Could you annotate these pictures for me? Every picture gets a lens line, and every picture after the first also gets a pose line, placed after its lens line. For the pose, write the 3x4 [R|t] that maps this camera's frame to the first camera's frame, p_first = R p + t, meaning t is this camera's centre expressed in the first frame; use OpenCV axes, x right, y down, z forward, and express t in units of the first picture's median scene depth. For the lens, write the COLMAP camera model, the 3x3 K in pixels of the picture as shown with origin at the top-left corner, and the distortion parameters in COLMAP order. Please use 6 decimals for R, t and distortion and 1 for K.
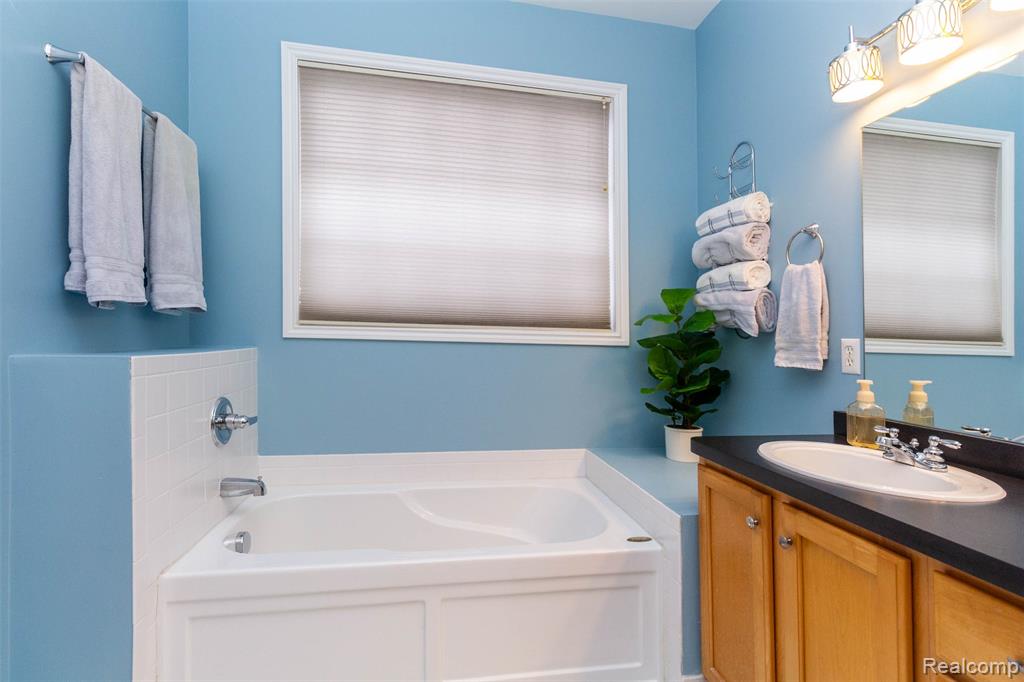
lens RADIAL K [[485.6, 0, 515.7], [0, 485.6, 331.6], [0, 0, 1]] dist [-0.001409, 0.001213]
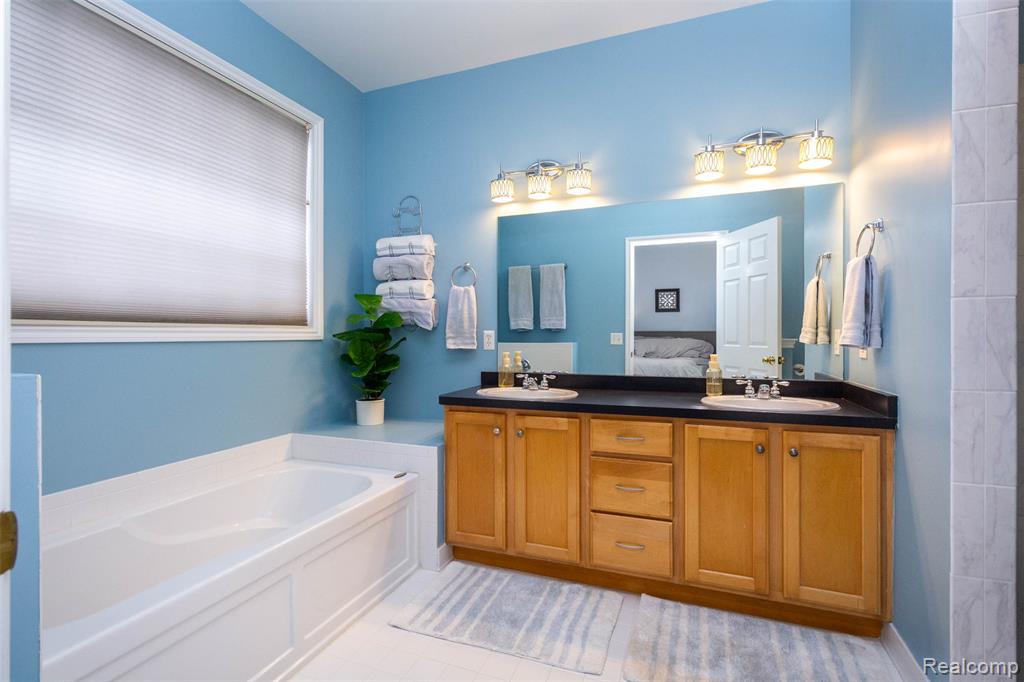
lens RADIAL K [[485.6, 0, 504.6], [0, 485.6, 334.2], [0, 0, 1]] dist [-0.001409, 0.001213]
pose [[0.525561, -0.025861, 0.850363, -0.645905], [0.004432, 0.999608, 0.027661, -0.017651], [-0.850745, -0.010769, 0.525469, 0.001764]]
